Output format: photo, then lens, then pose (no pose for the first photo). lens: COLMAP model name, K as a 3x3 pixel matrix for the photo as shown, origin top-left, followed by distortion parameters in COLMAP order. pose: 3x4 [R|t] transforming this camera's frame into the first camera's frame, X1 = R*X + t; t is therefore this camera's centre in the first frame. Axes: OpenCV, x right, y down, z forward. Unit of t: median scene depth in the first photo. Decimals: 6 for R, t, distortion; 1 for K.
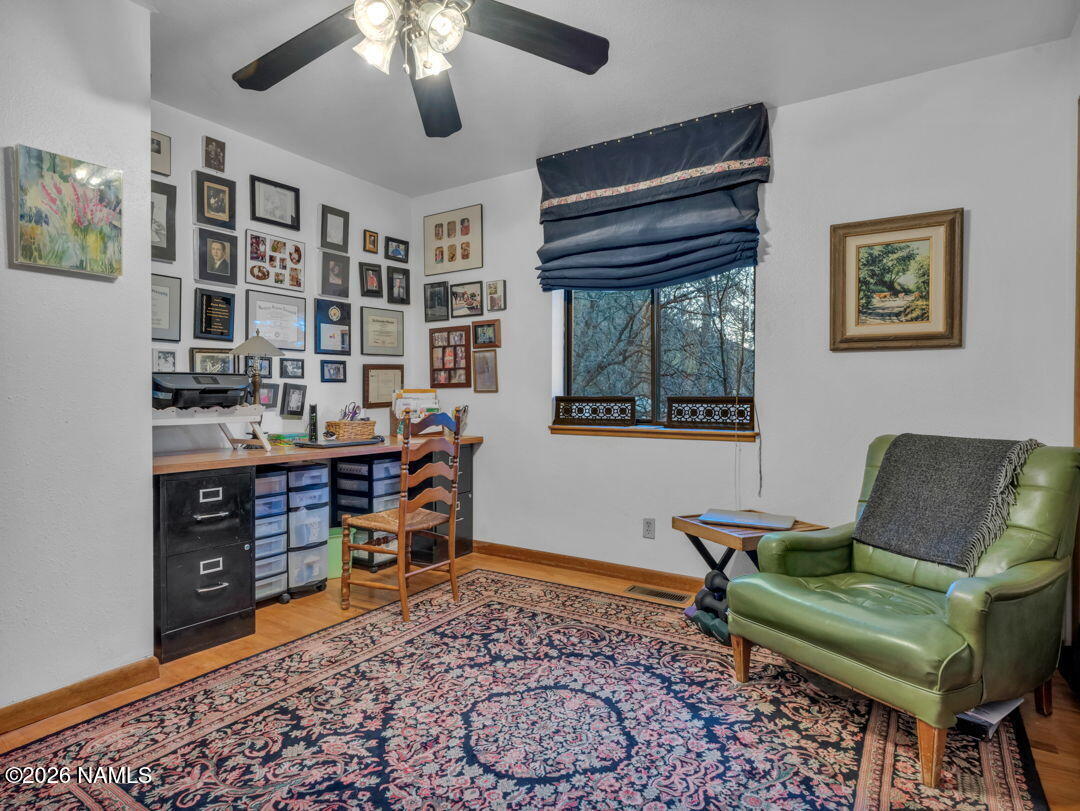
lens RADIAL K [[580.5, 0, 544.0], [0, 580.5, 405.2], [0, 0, 1]] dist [-0.005856, 0.000167]
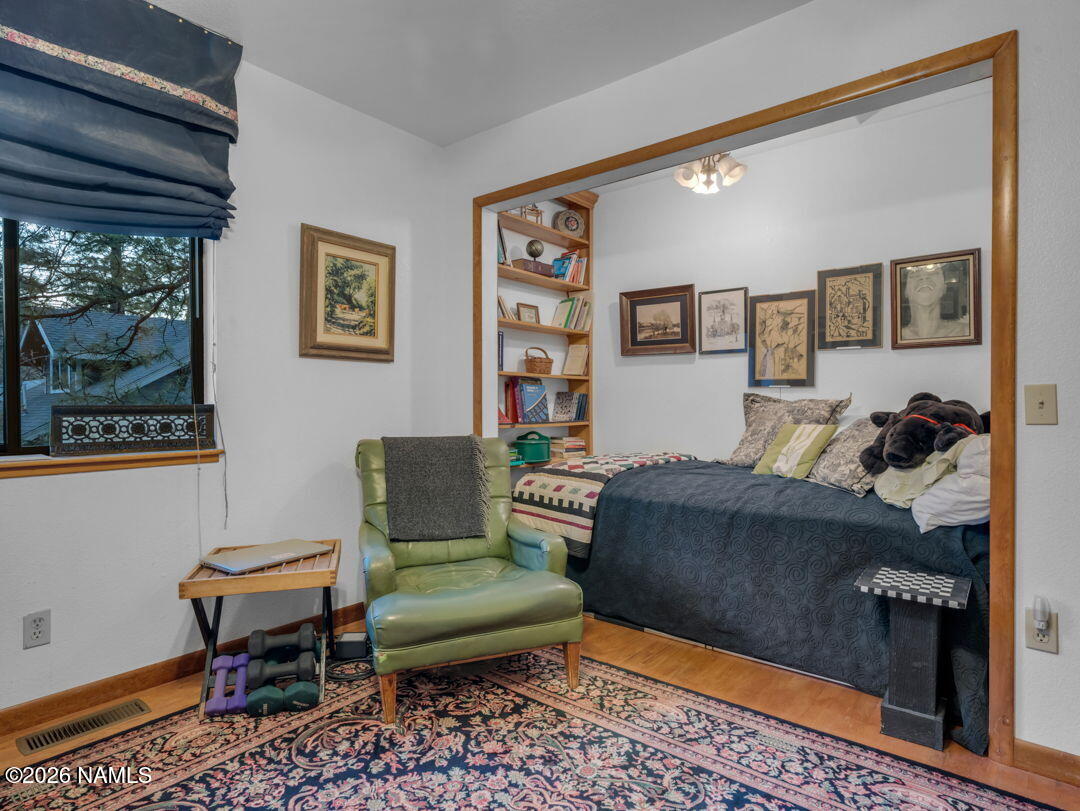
lens RADIAL K [[580.5, 0, 544.0], [0, 580.5, 405.2], [0, 0, 1]] dist [-0.005856, 0.000167]
pose [[0.140103, -0.006179, 0.990118, -0.423612], [0.018783, 0.999817, 0.003581, -0.010009], [-0.989959, 0.018095, 0.140194, 0.525256]]
